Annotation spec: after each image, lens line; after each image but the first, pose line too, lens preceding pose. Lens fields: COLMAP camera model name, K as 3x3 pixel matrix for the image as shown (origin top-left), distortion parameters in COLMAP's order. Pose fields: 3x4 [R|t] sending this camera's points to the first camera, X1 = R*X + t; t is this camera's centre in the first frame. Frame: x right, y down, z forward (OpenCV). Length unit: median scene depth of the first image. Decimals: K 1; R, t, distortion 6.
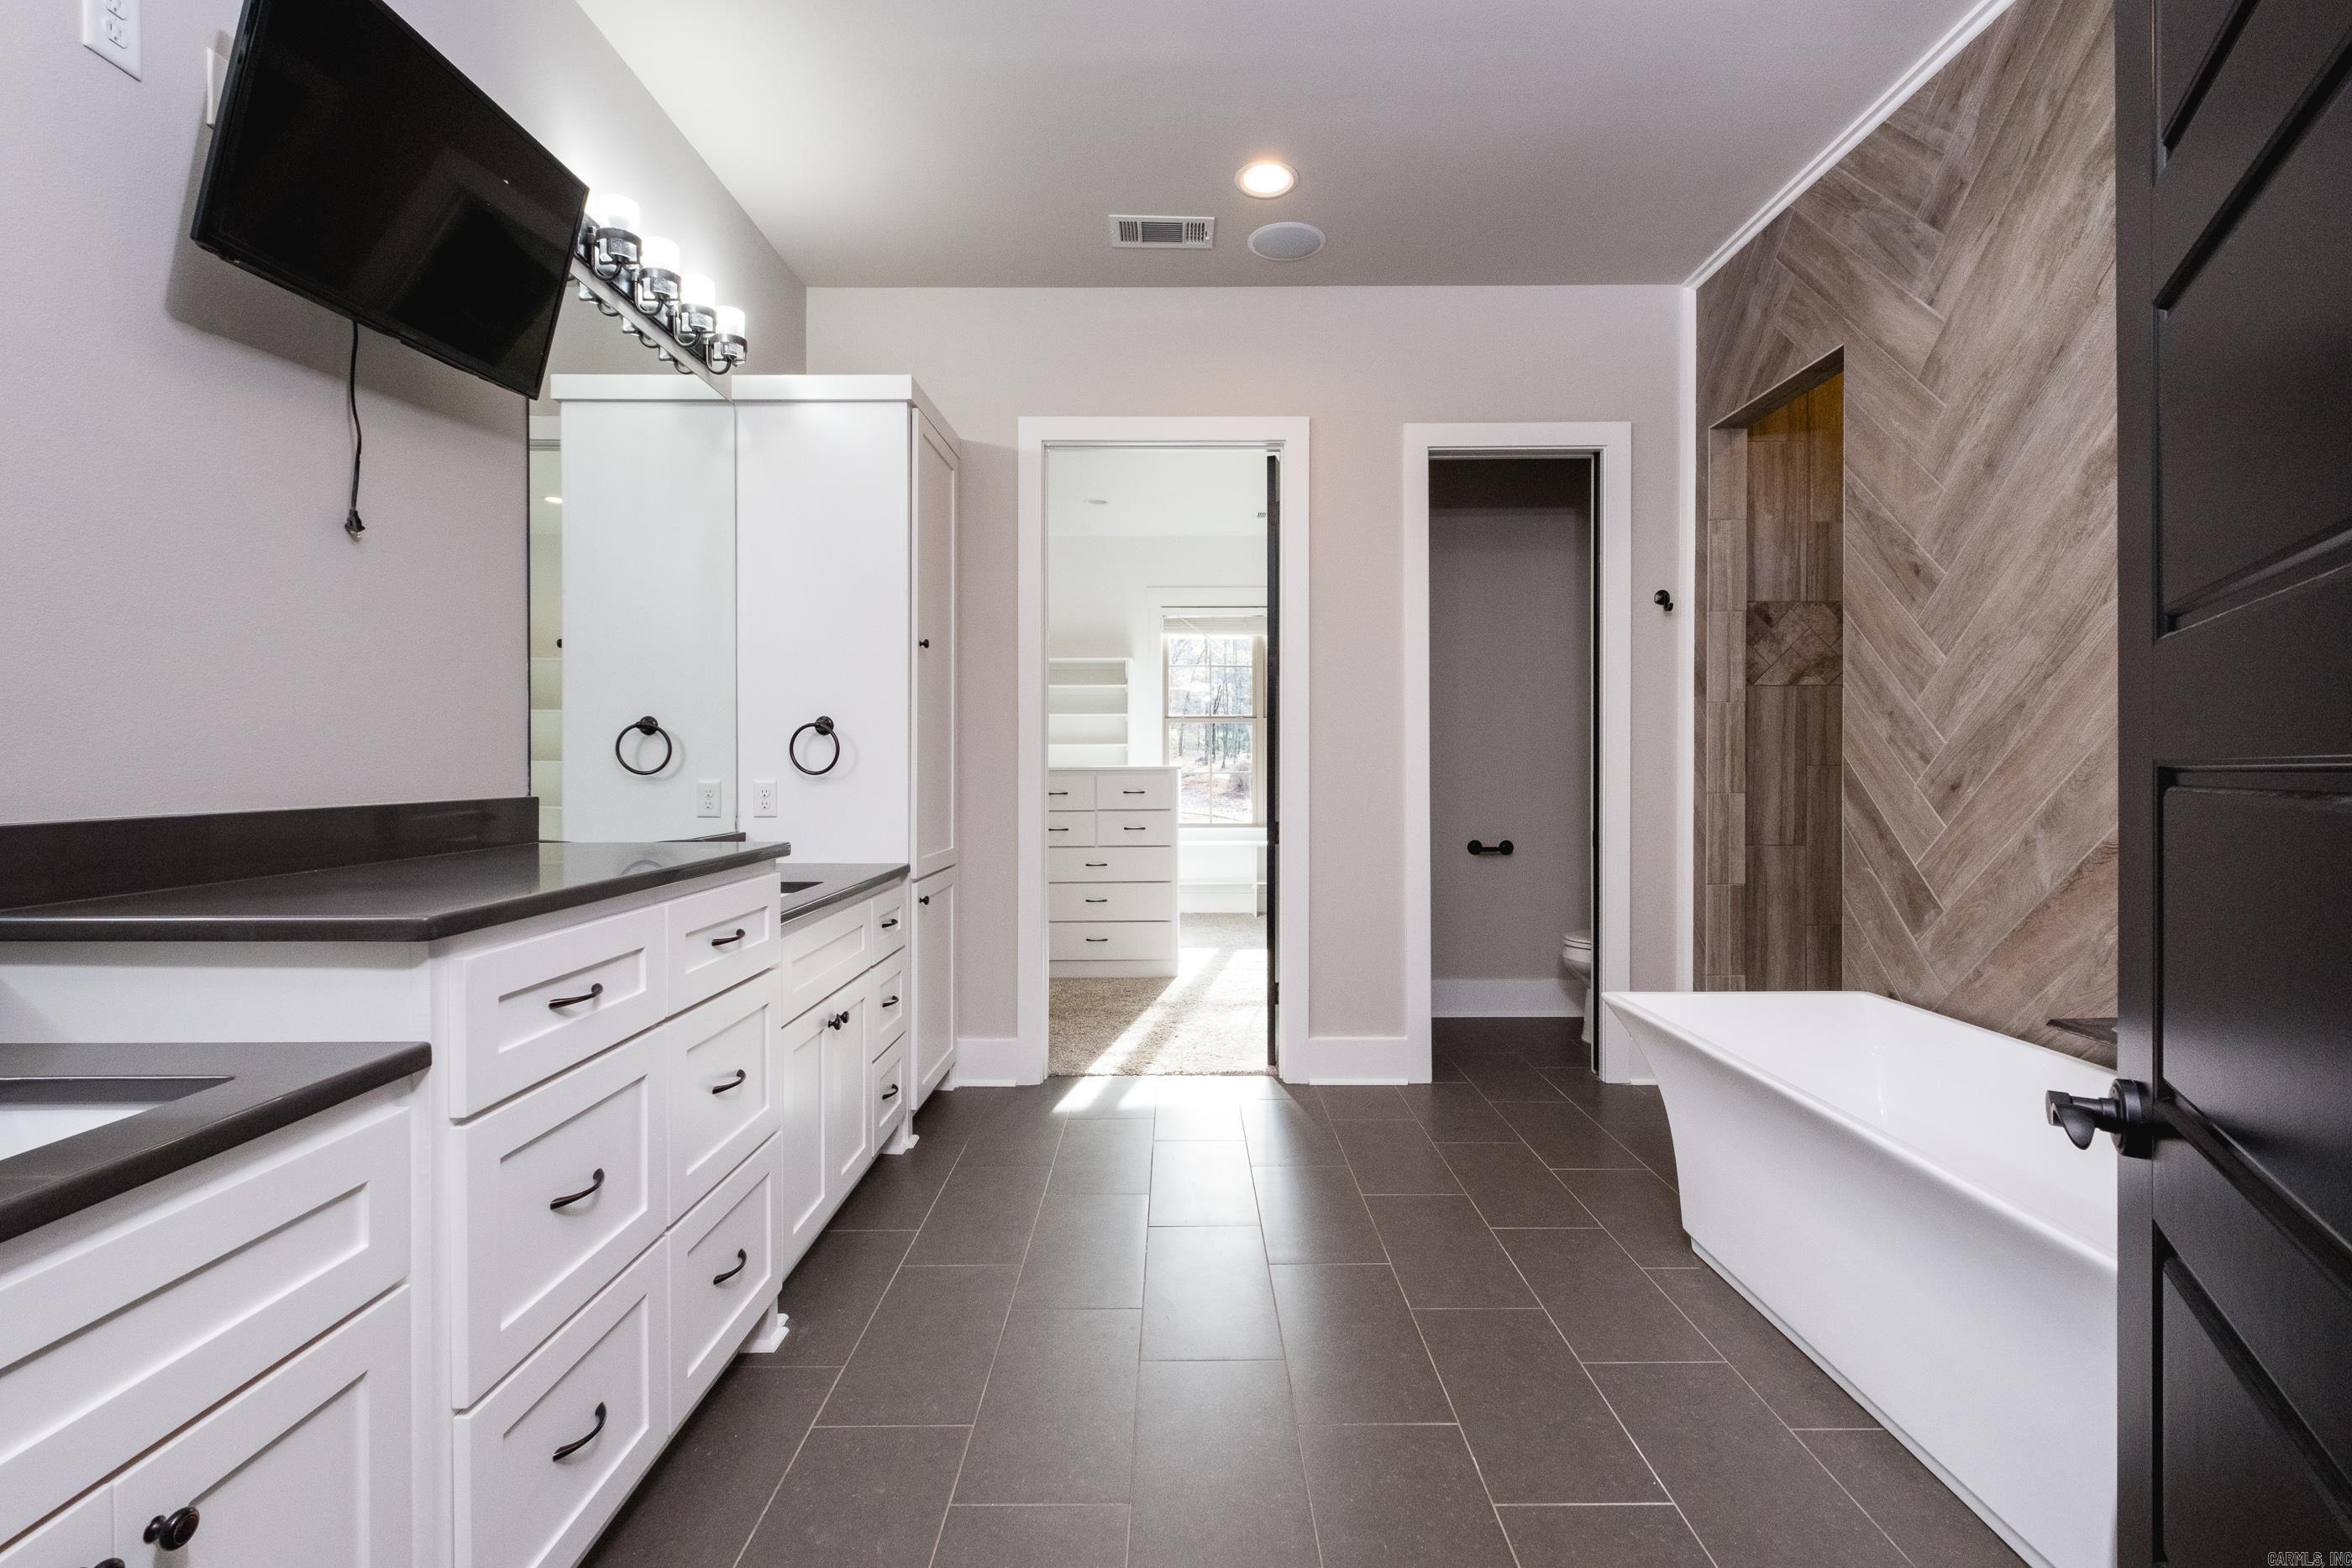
lens RADIAL K [[1020.6, 0, 1163.9], [0, 1020.6, 779.3], [0, 0, 1]] dist [0.008267, -0.005937]
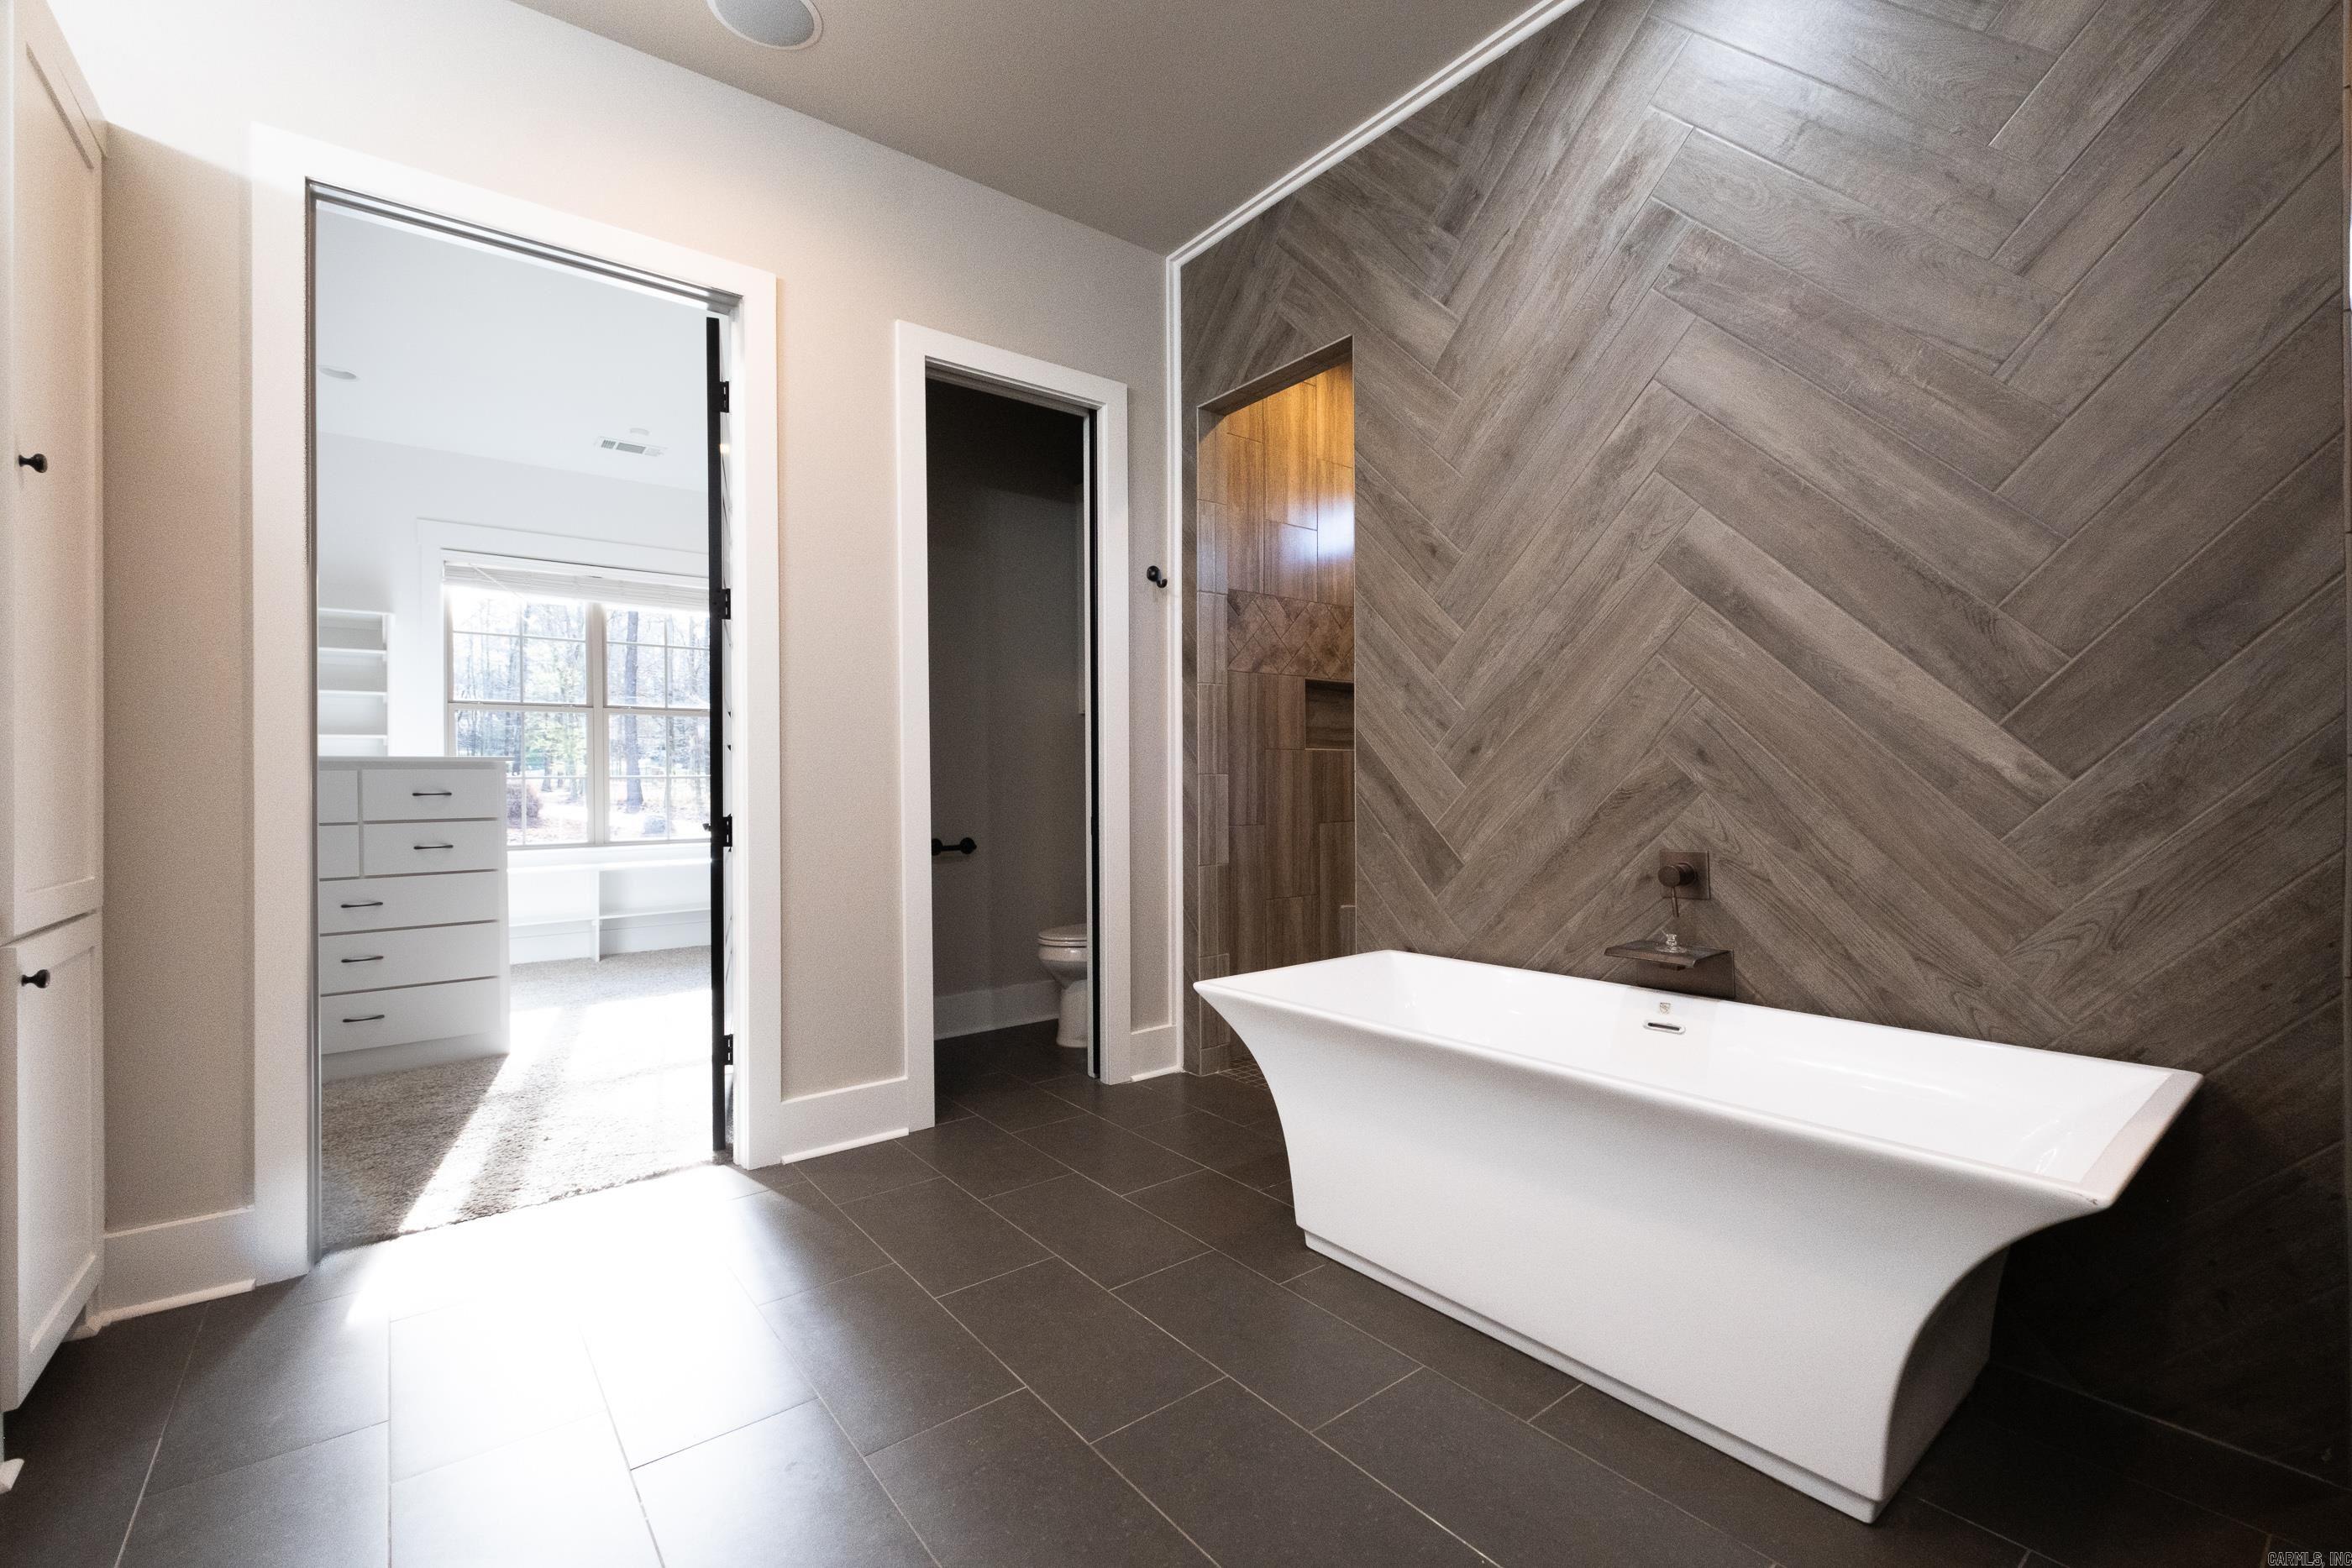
lens RADIAL K [[1020.6, 0, 1200.6], [0, 1020.6, 789.3], [0, 0, 1]] dist [0.008267, -0.005937]
pose [[0.779040, -0.011047, 0.626877, -0.108076], [0.017280, 0.999843, -0.003854, 0.038435], [-0.626736, 0.013835, 0.779109, 0.266030]]
